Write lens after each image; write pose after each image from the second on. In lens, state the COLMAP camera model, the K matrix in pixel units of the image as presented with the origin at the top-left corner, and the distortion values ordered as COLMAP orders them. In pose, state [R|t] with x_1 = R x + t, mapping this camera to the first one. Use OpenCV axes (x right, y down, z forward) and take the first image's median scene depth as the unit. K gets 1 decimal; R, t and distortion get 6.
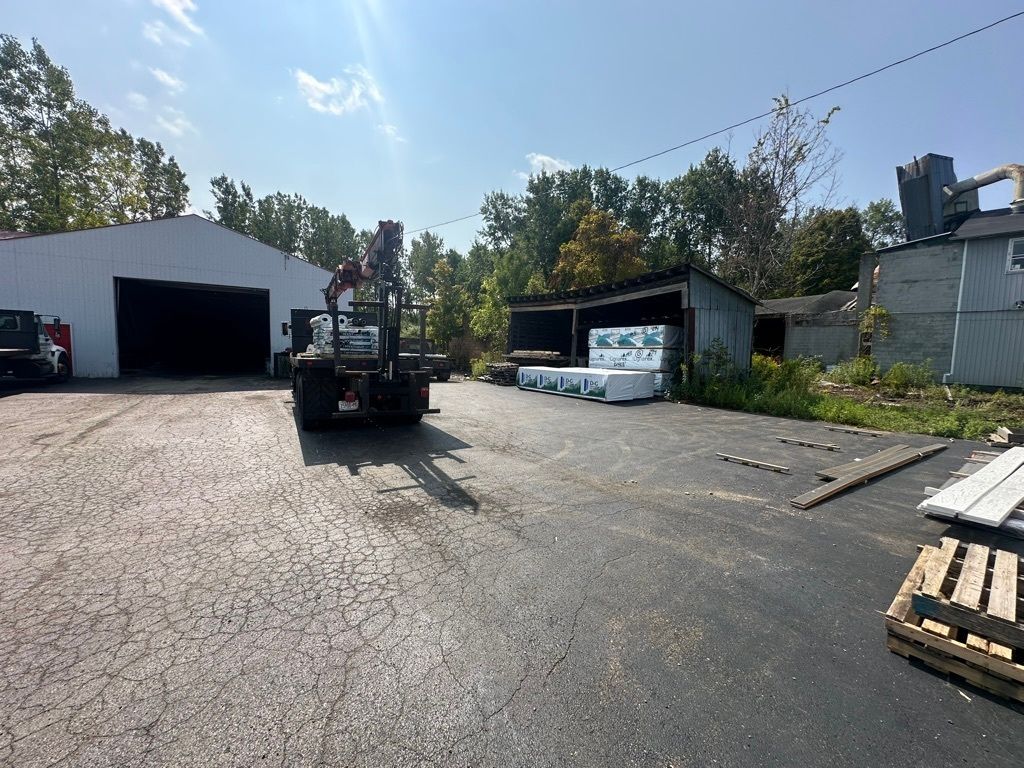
lens RADIAL K [[409.6, 0, 511.5], [0, 409.6, 373.3], [0, 0, 1]] dist [-0.013146, 0.002607]
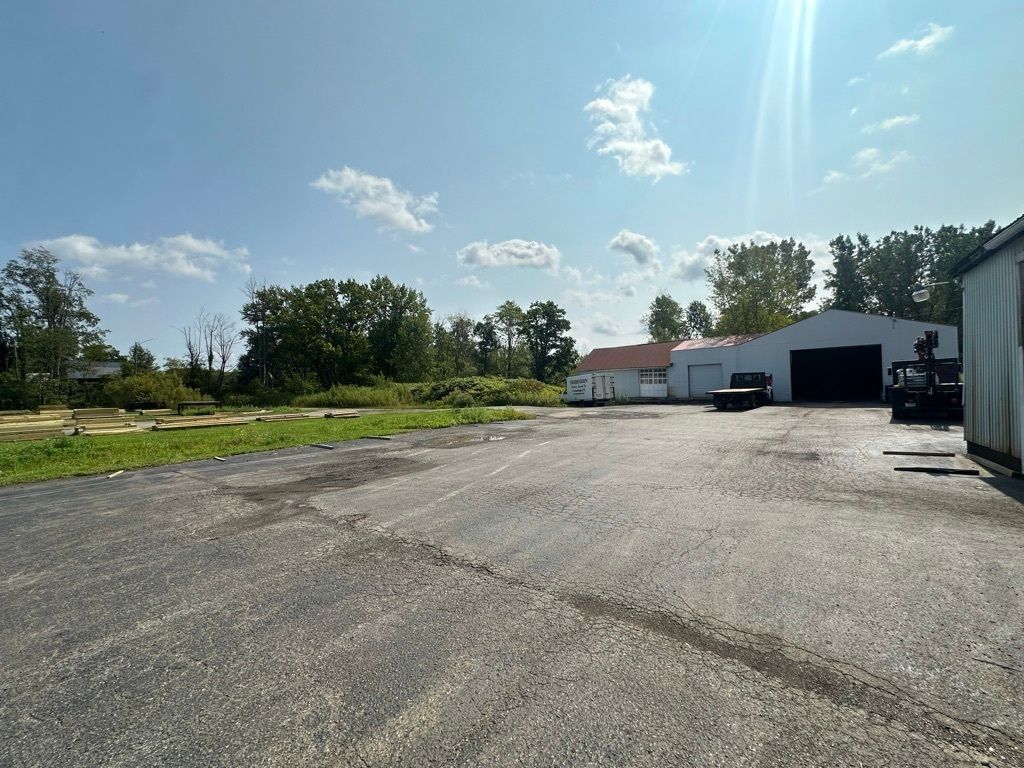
lens RADIAL K [[409.6, 0, 514.5], [0, 409.6, 383.1], [0, 0, 1]] dist [-0.013146, 0.002607]
pose [[0.274089, -0.047997, -0.960506, 1.080191], [-0.013282, 0.998470, -0.053684, 0.089775], [0.961612, 0.027471, 0.273033, -1.635833]]
